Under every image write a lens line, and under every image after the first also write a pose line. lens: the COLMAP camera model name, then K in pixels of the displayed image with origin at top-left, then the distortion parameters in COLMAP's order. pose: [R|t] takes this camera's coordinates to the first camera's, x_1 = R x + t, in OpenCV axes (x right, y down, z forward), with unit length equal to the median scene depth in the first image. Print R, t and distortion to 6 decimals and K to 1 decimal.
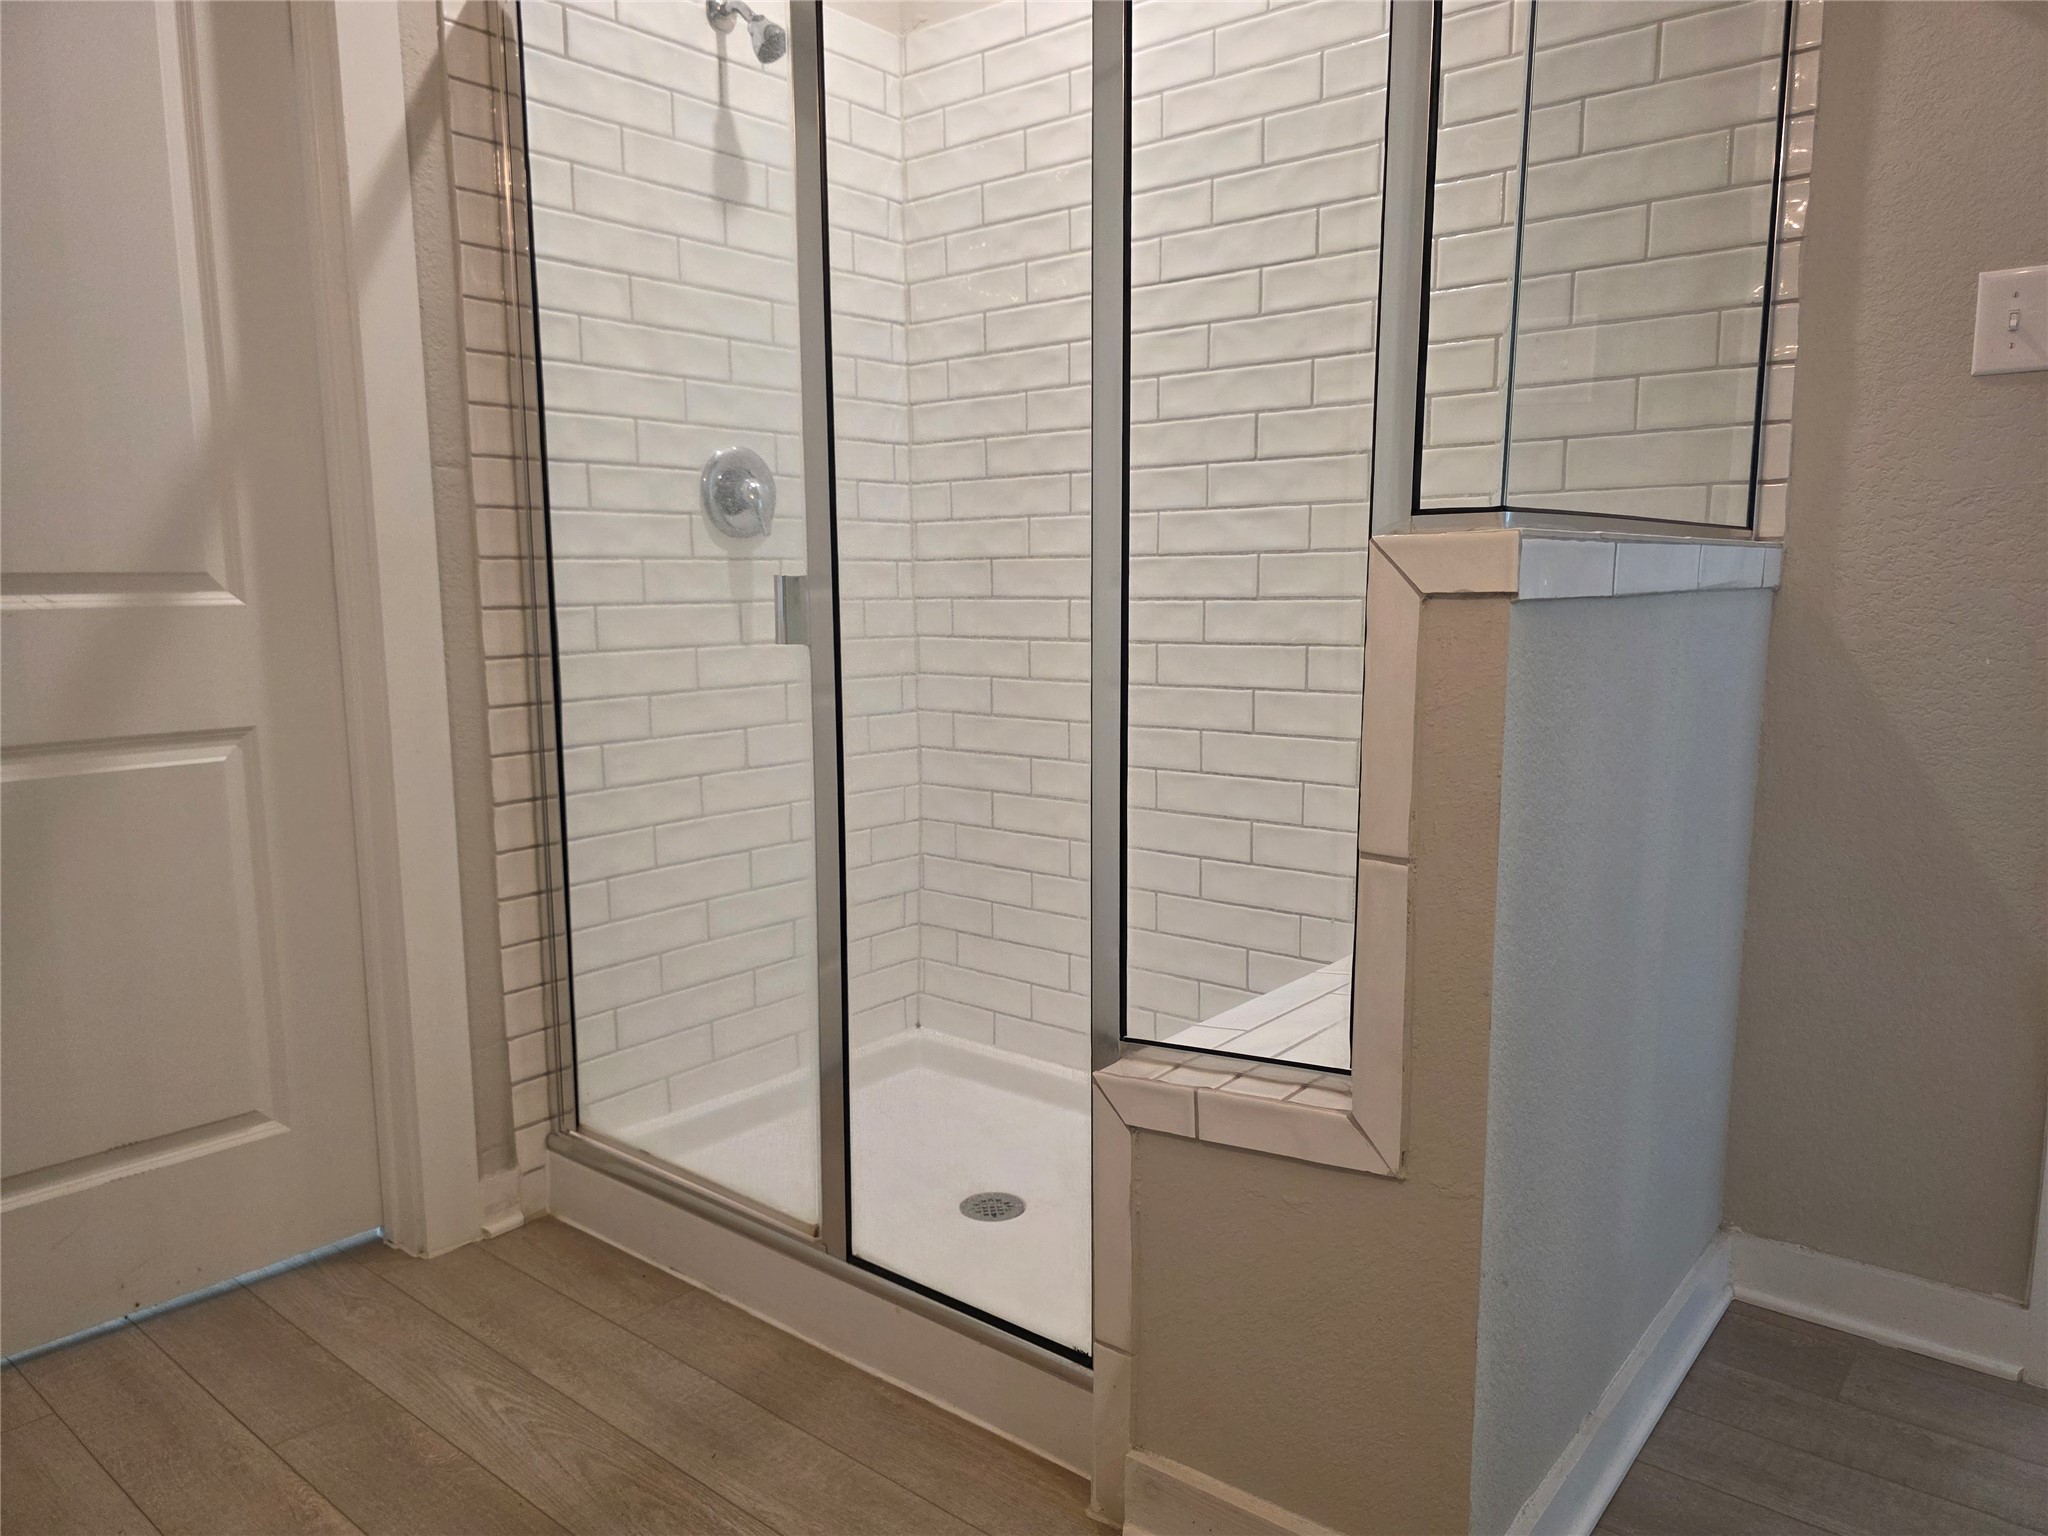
lens RADIAL K [[1385.7, 0, 1035.2], [0, 1385.7, 782.5], [0, 0, 1]] dist [0.023400, -0.007440]
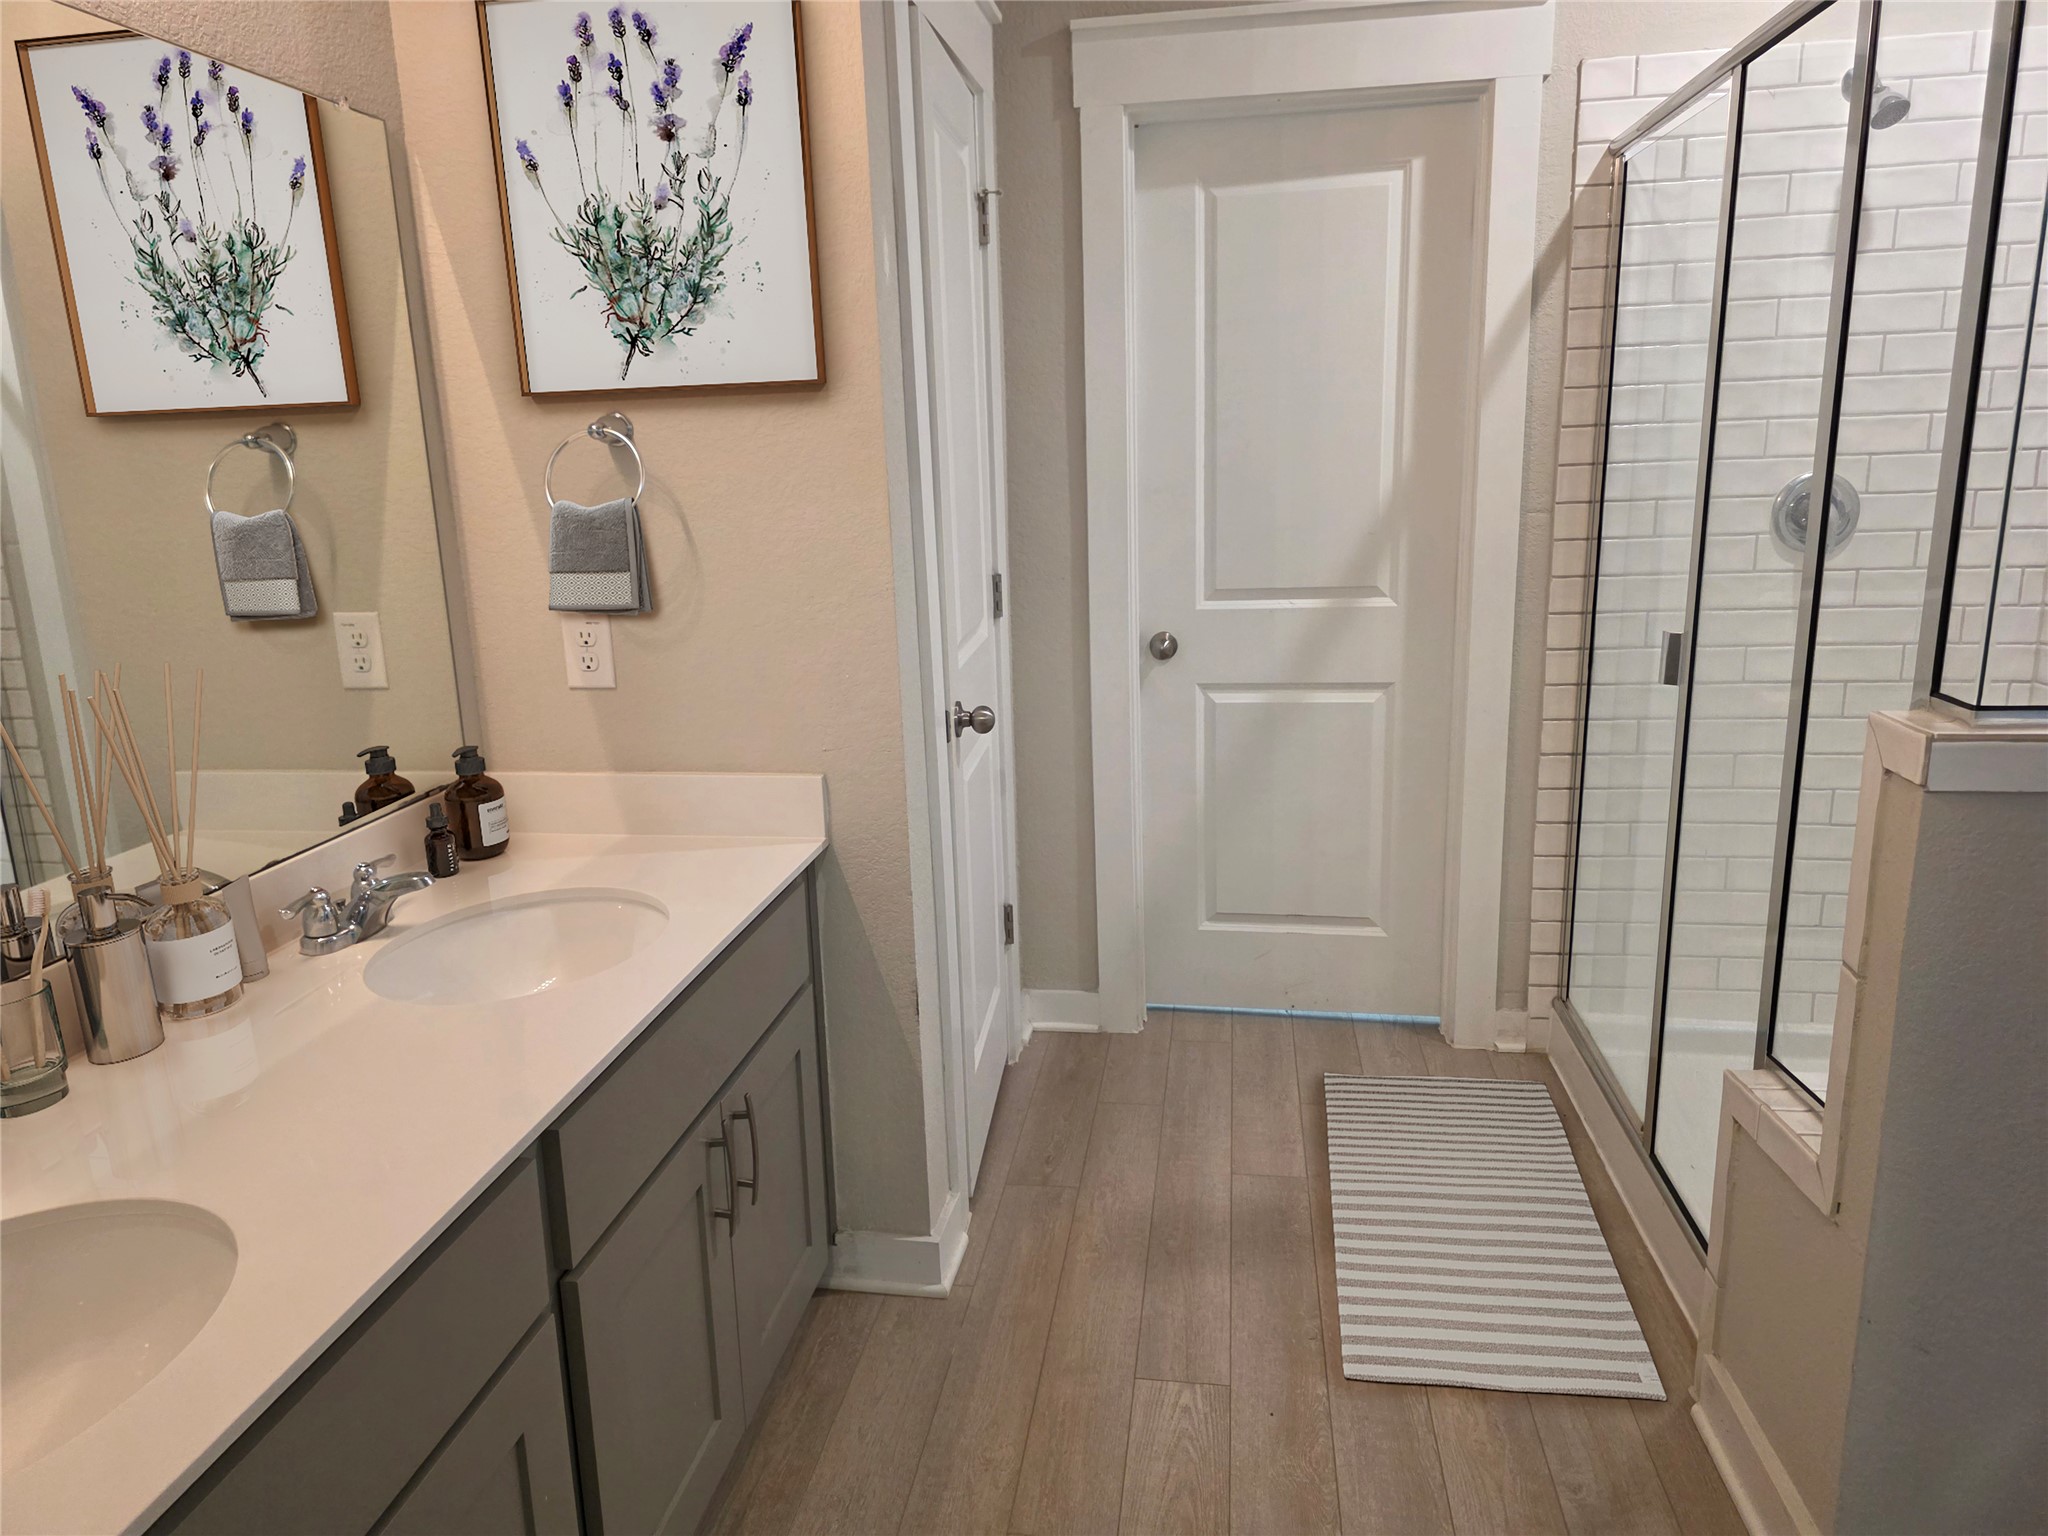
lens RADIAL K [[1385.7, 0, 1027.2], [0, 1385.7, 763.0], [0, 0, 1]] dist [0.023400, -0.007440]
pose [[0.506733, 0.184253, -0.842183, 0.548295], [-0.095459, 0.982879, 0.157598, -0.152900], [0.856802, 0.000534, 0.515646, -0.159579]]
